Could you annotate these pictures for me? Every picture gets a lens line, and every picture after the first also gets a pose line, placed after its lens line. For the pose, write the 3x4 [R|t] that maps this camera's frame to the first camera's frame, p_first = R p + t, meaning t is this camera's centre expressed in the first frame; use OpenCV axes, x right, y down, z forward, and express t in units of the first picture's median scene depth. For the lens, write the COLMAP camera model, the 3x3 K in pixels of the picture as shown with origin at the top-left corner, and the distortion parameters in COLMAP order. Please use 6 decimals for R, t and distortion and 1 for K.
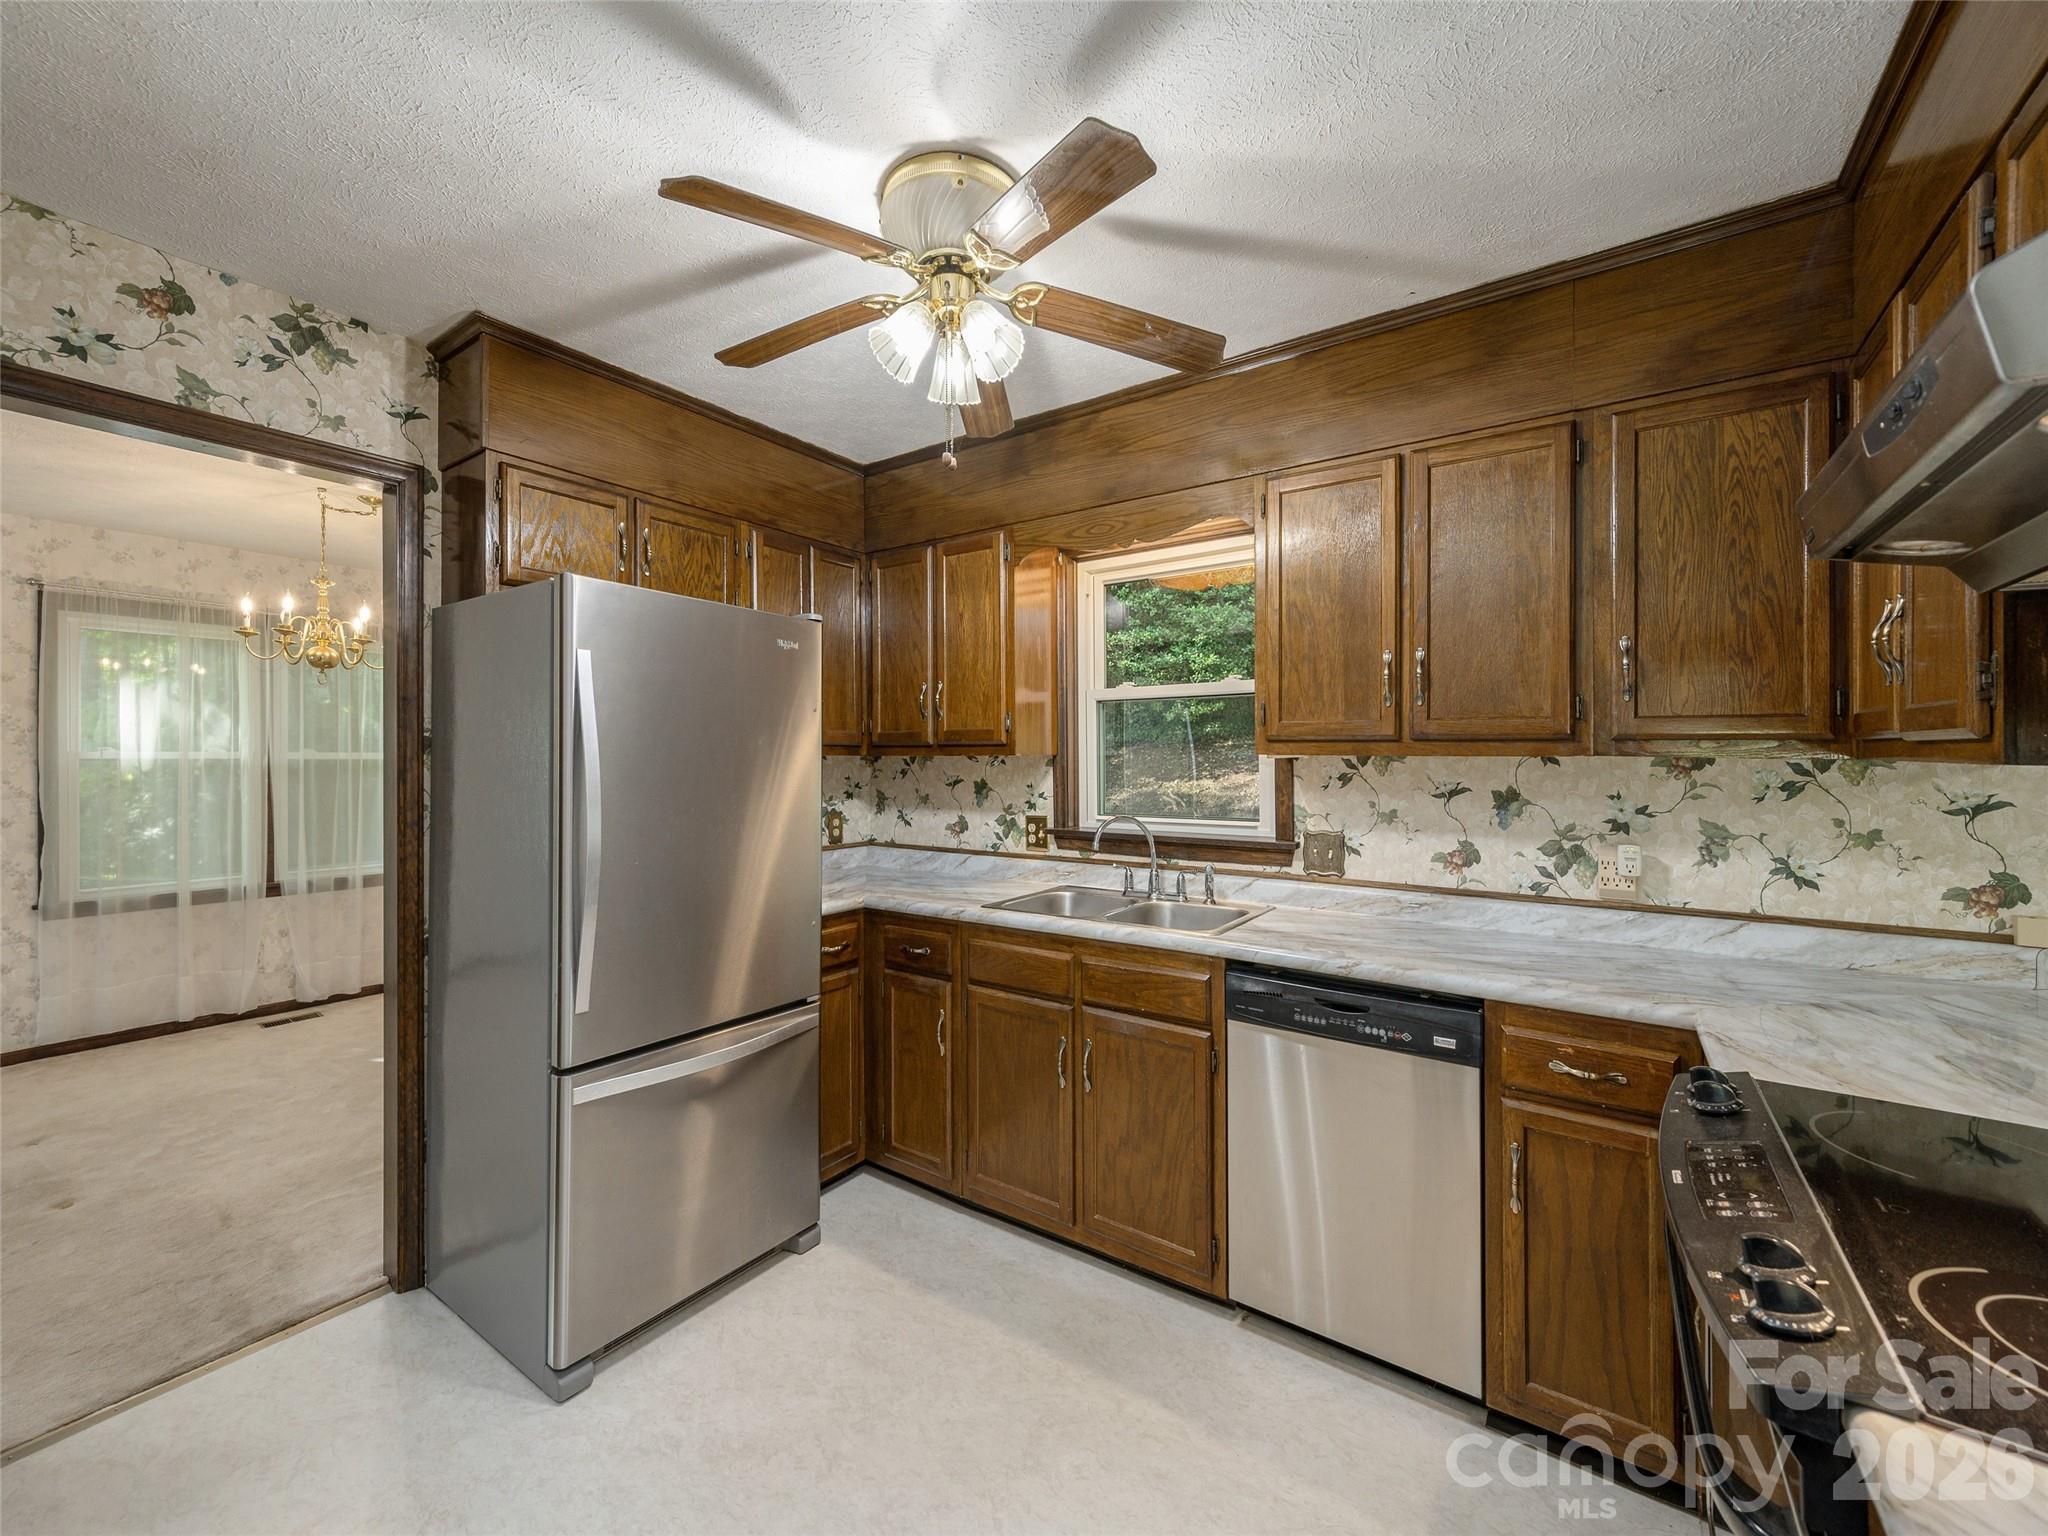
lens RADIAL K [[829.7, 0, 1020.7], [0, 829.7, 752.2], [0, 0, 1]] dist [0.000212, 0.000047]
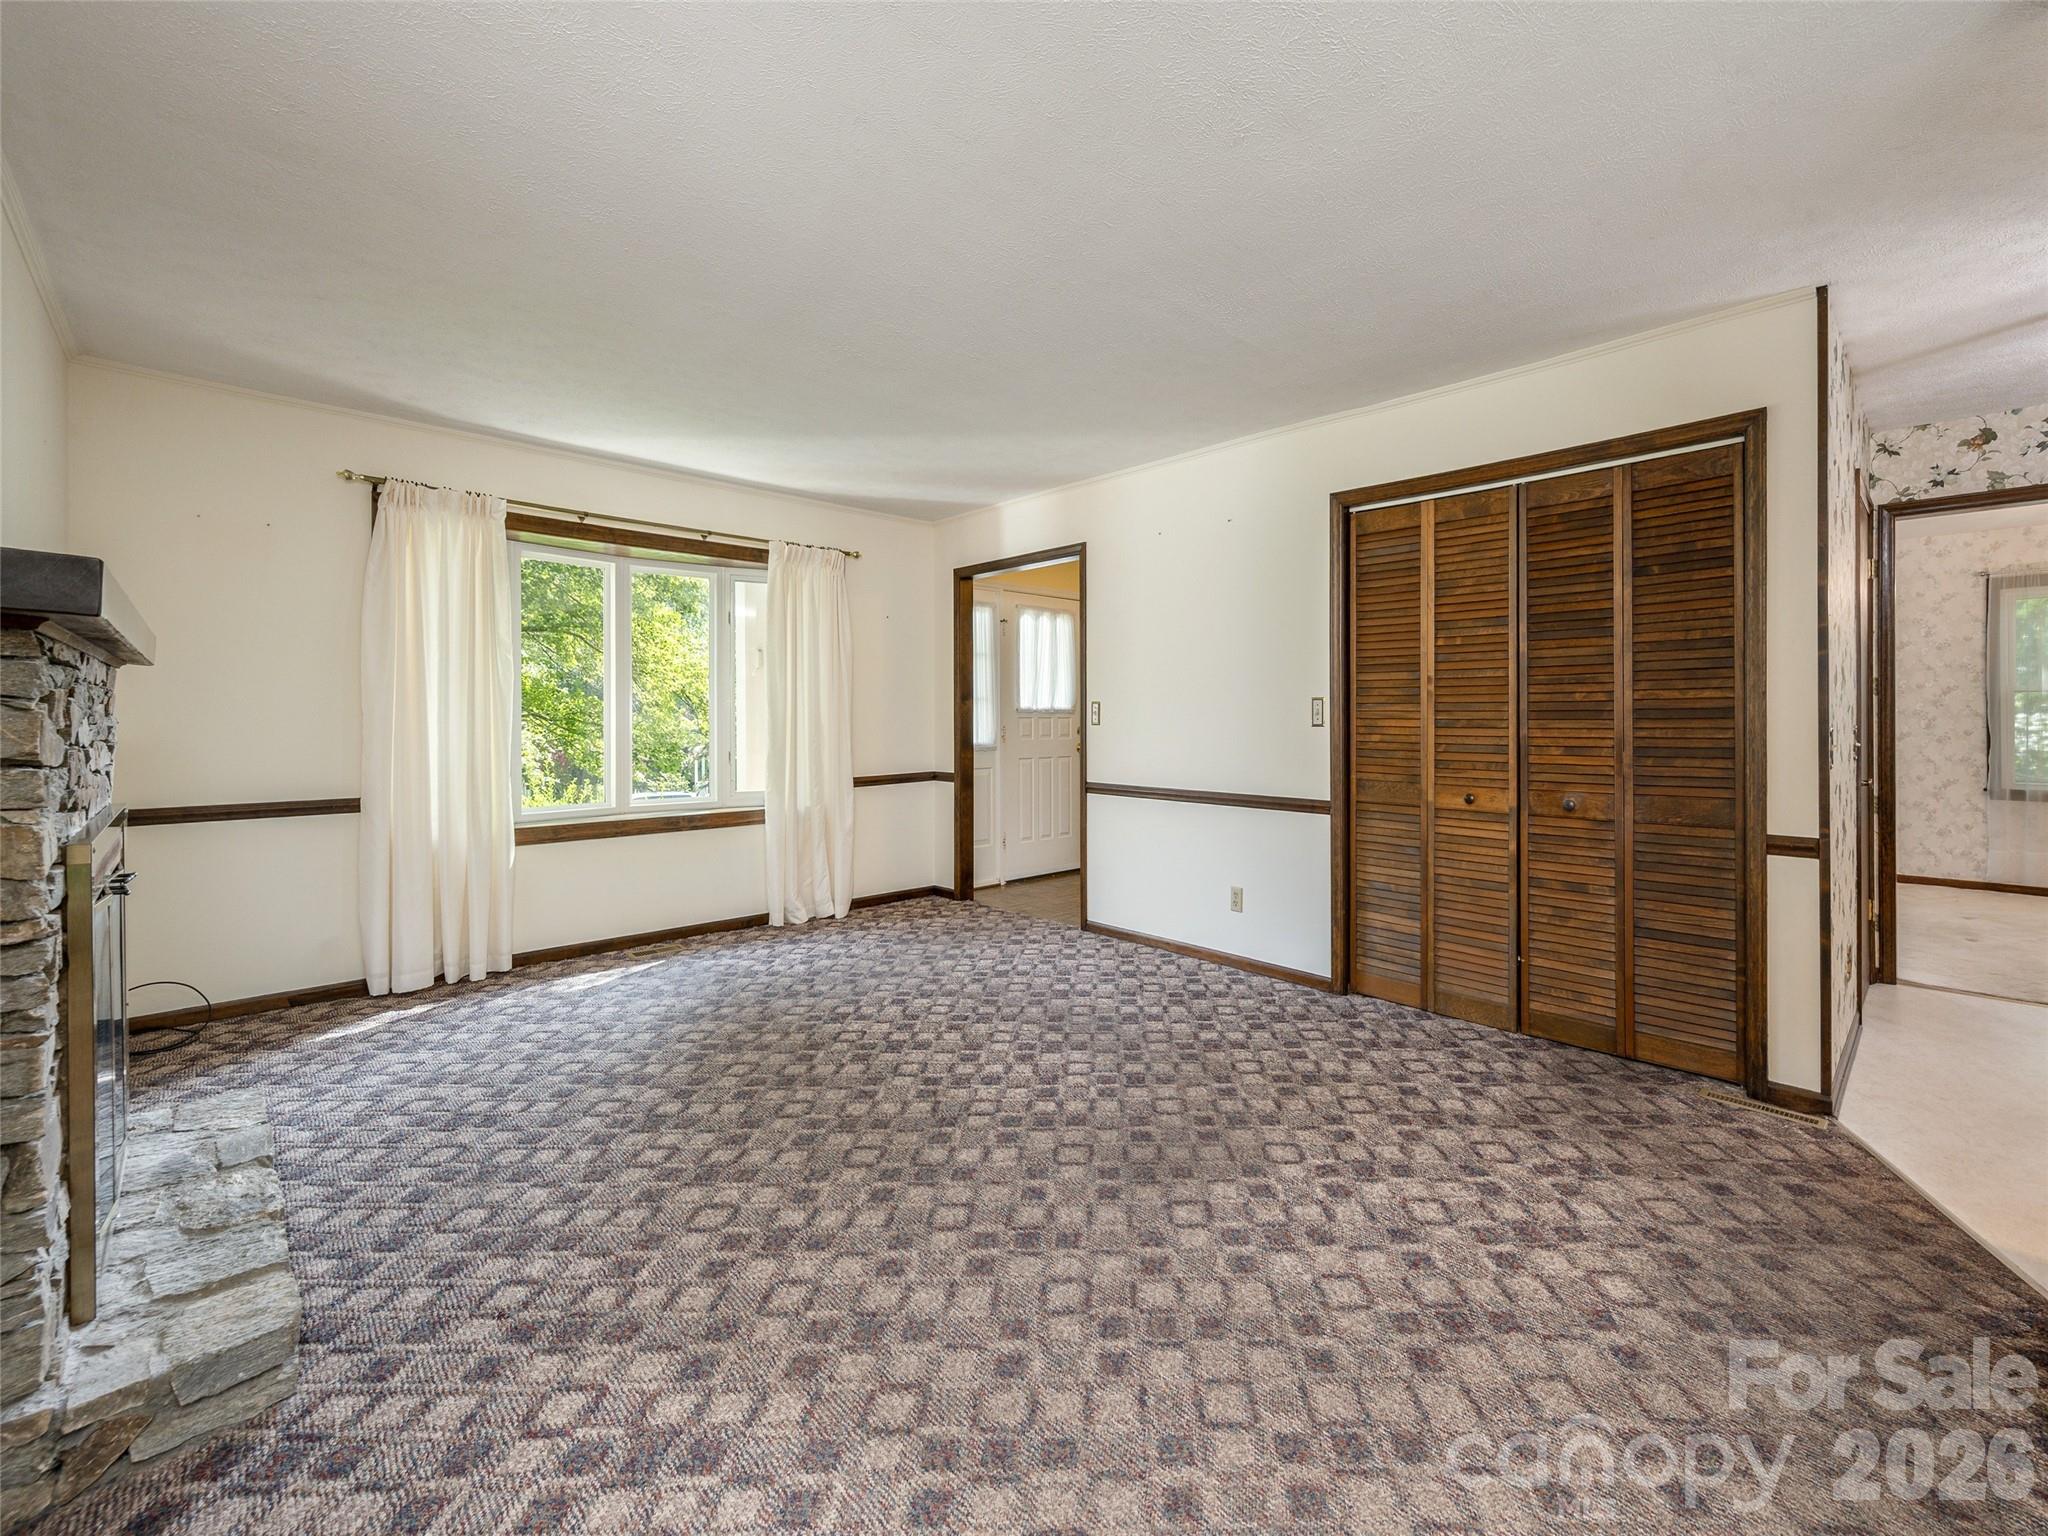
lens RADIAL K [[846.7, 0, 1119.5], [0, 846.7, 718.6], [0, 0, 1]] dist [0.004939, 0.000093]
pose [[-0.145960, 0.002788, -0.989287, 0.950513], [0.008009, 0.999967, 0.001636, 0.071287], [0.989258, -0.007684, -0.145977, -0.548102]]
